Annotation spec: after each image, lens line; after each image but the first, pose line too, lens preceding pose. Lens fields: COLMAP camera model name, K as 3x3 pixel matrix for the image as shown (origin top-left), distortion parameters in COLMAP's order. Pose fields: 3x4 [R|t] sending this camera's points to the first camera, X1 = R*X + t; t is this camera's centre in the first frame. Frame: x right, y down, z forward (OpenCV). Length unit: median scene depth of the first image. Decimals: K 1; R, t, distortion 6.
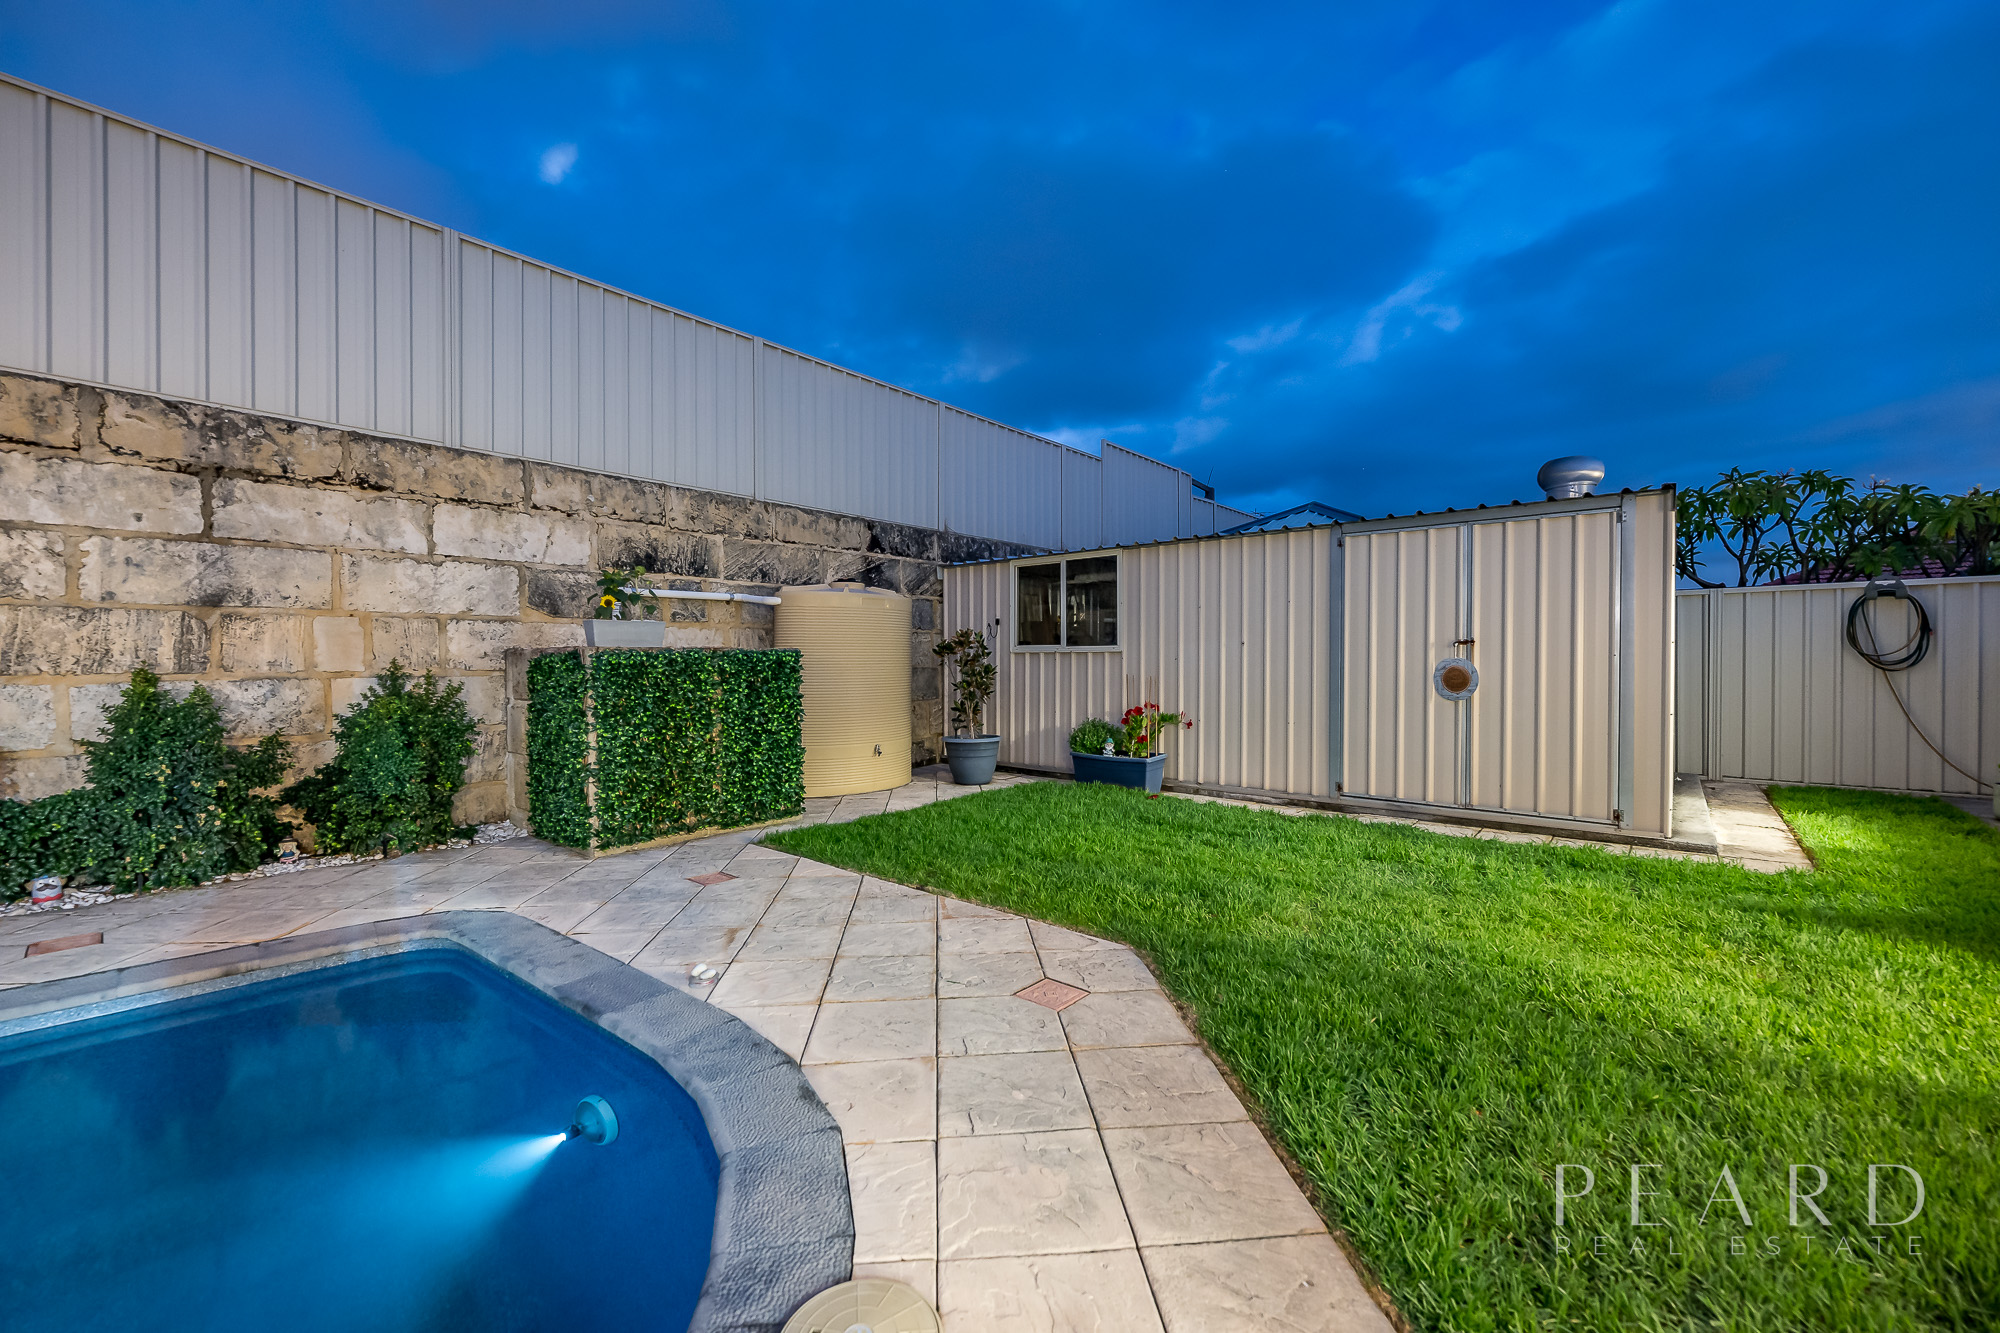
lens RADIAL K [[785.9, 0, 1003.7], [0, 785.9, 664.0], [0, 0, 1]] dist [-0.000226, 0.000054]
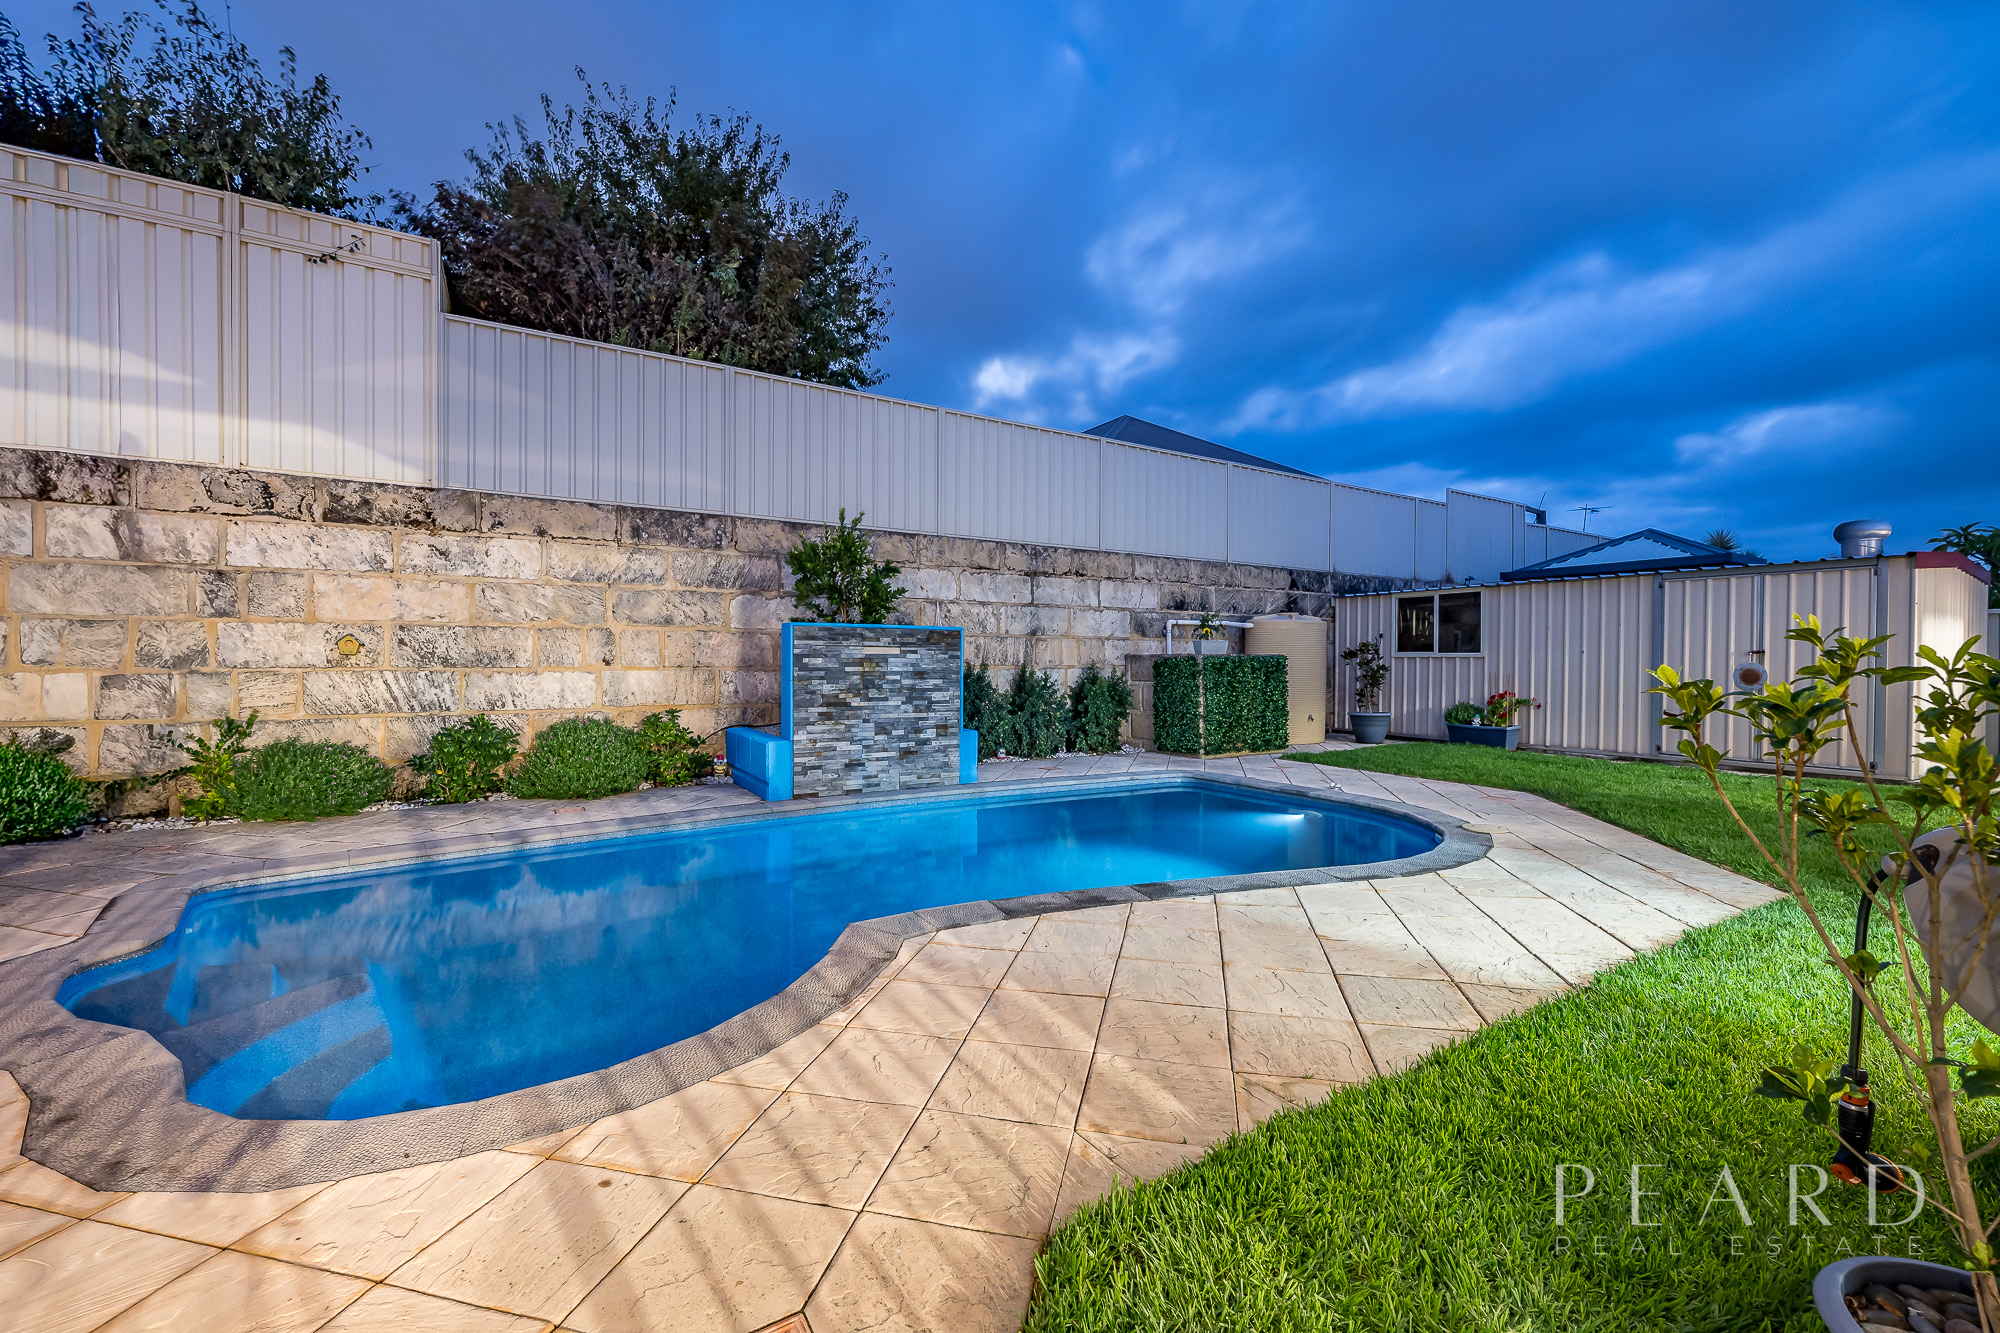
lens RADIAL K [[785.9, 0, 1000.9], [0, 785.9, 664.4], [0, 0, 1]] dist [-0.000226, 0.000054]
pose [[0.947600, 0.008368, -0.319351, -0.286144], [-0.008443, 0.999964, 0.001149, 0.005174], [0.319349, 0.001608, 0.947636, -0.825498]]
